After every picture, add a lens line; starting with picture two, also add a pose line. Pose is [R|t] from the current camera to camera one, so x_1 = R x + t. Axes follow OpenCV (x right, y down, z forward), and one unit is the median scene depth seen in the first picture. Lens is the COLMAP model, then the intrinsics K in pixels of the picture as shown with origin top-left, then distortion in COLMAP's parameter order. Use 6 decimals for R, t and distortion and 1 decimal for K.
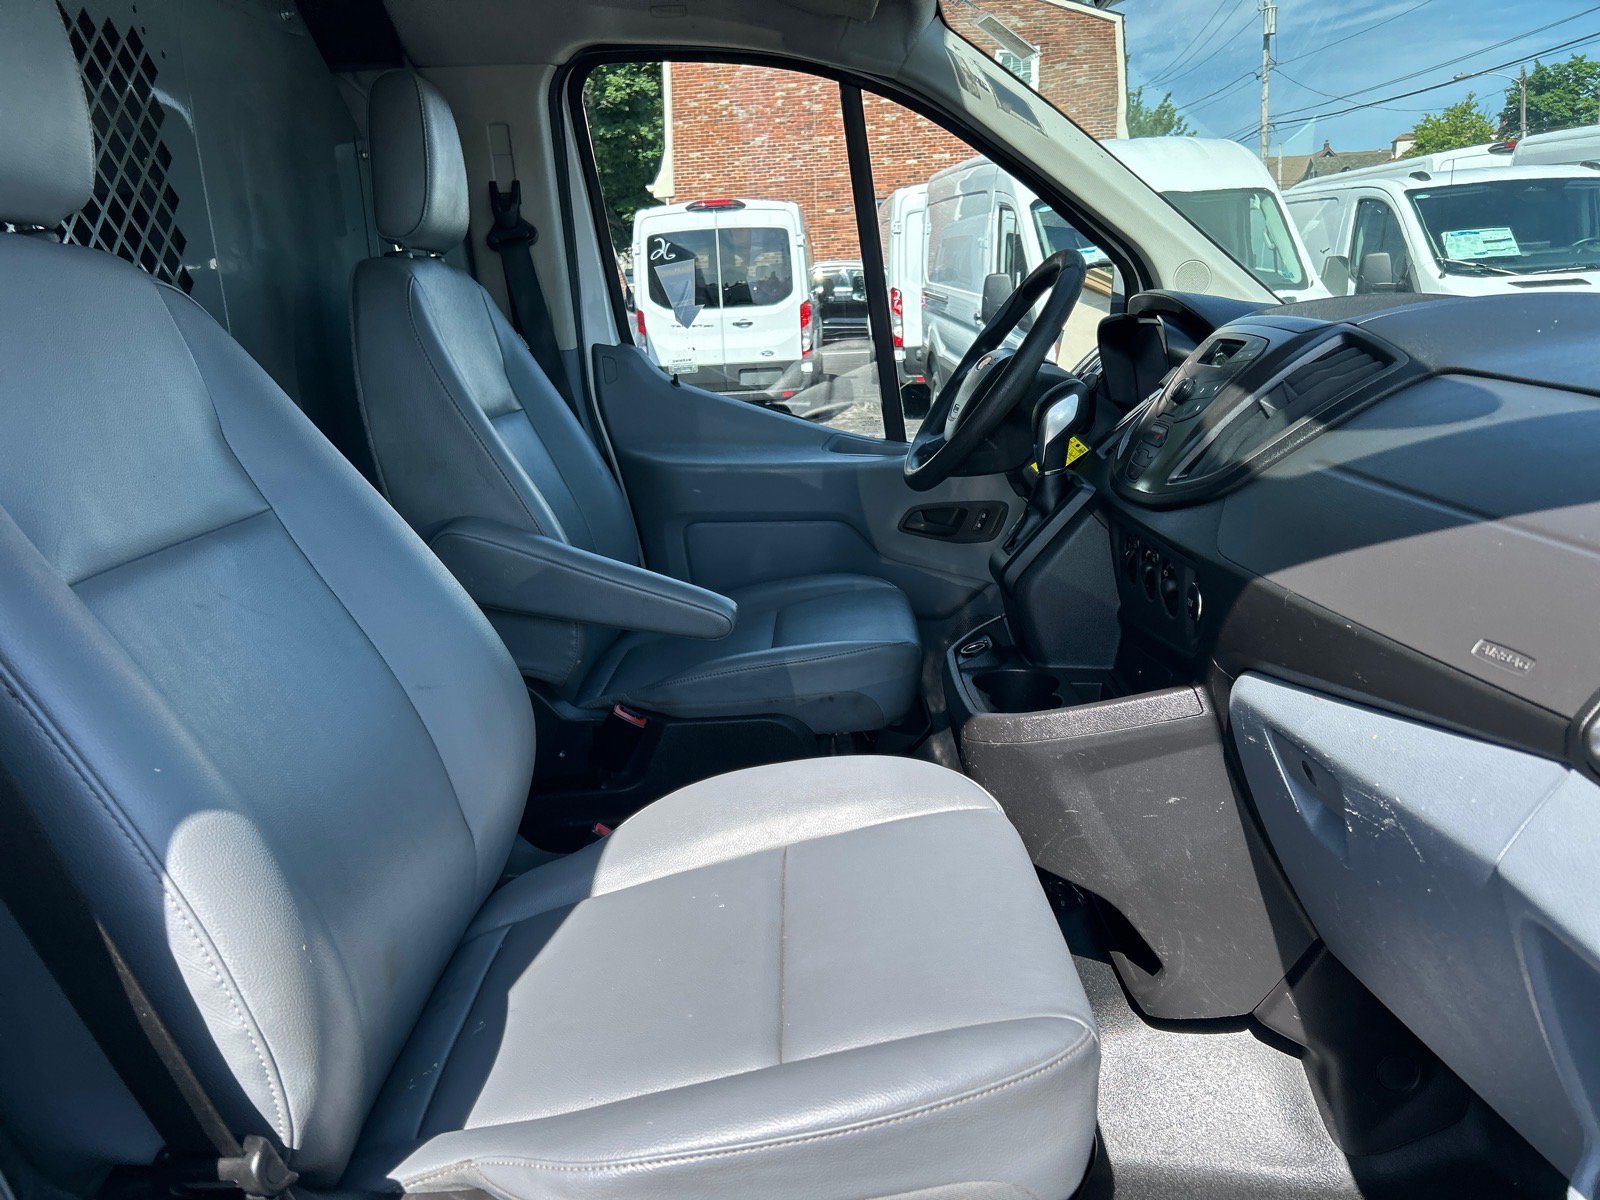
lens RADIAL K [[1213.8, 0, 798.8], [0, 1213.8, 606.8], [0, 0, 1]] dist [0.054327, -0.067217]
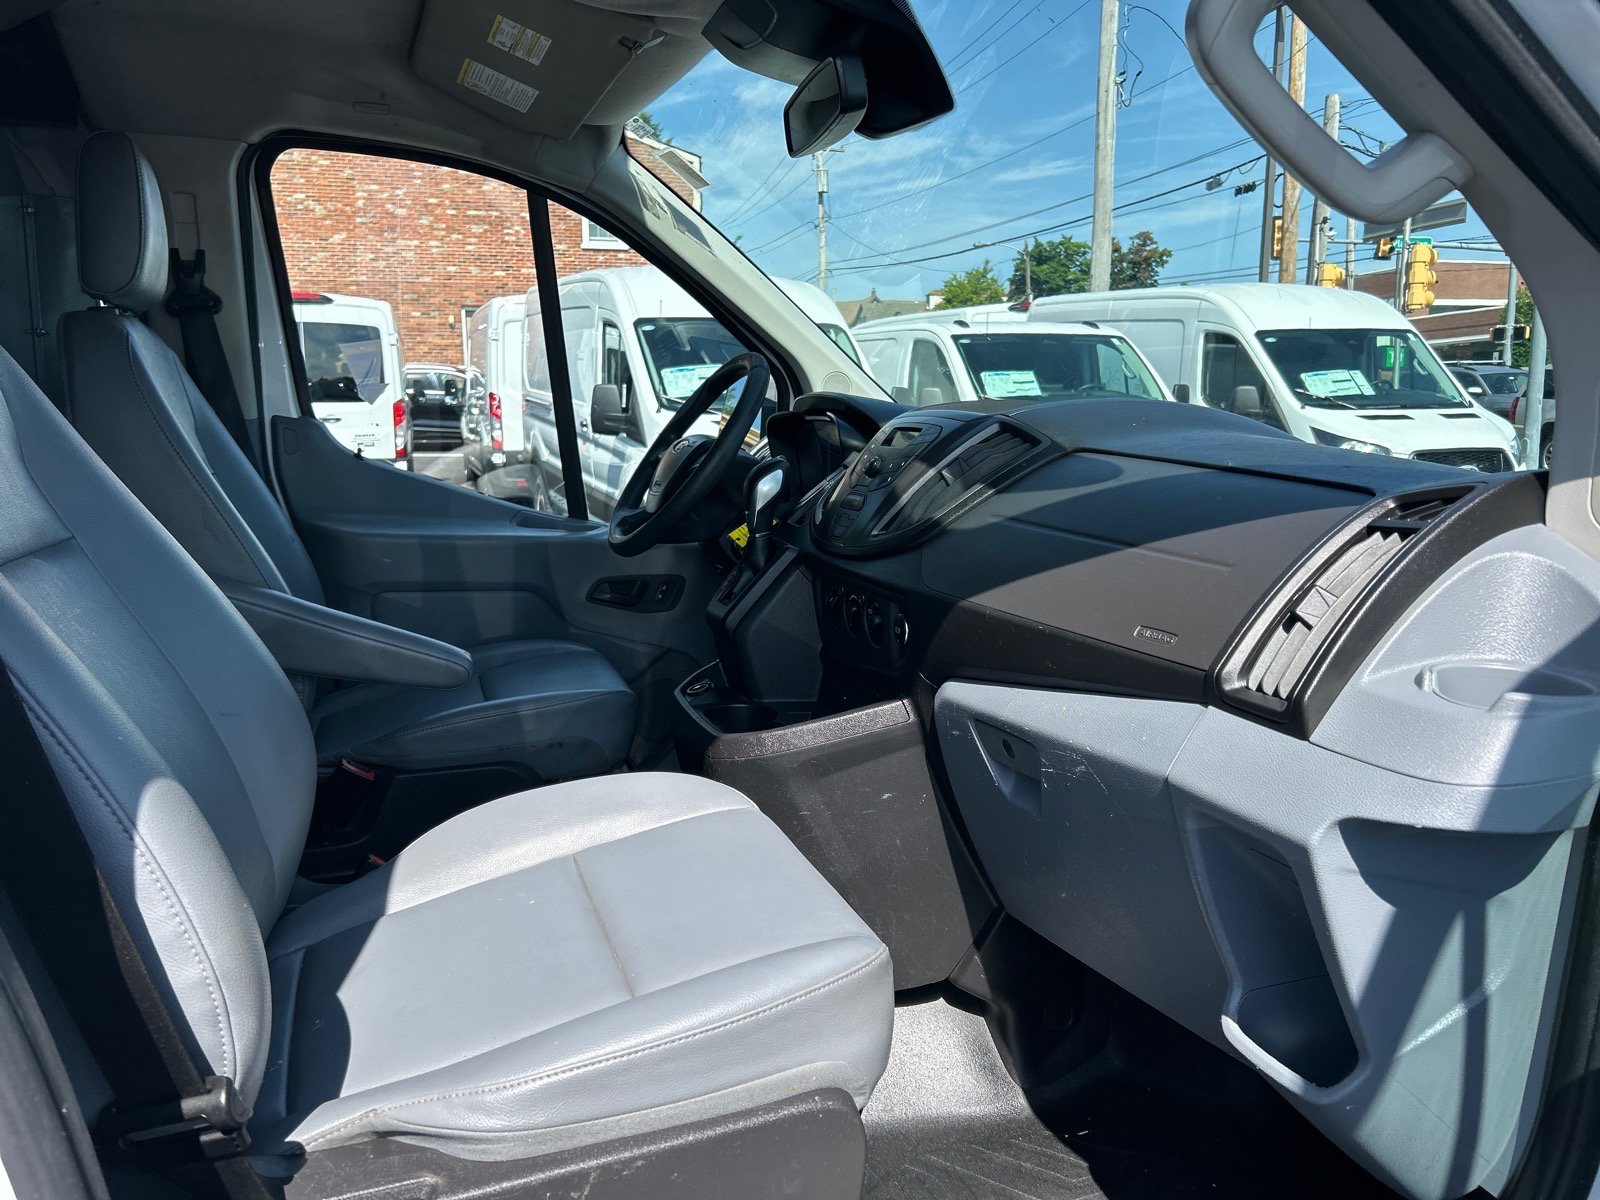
lens RADIAL K [[1213.8, 0, 787.9], [0, 1213.8, 597.0], [0, 0, 1]] dist [0.054327, -0.067217]
pose [[0.947116, 0.001330, 0.320889, -0.139370], [0.029677, 0.995343, -0.091718, 0.056006], [-0.319517, 0.096391, 0.942665, -0.097770]]
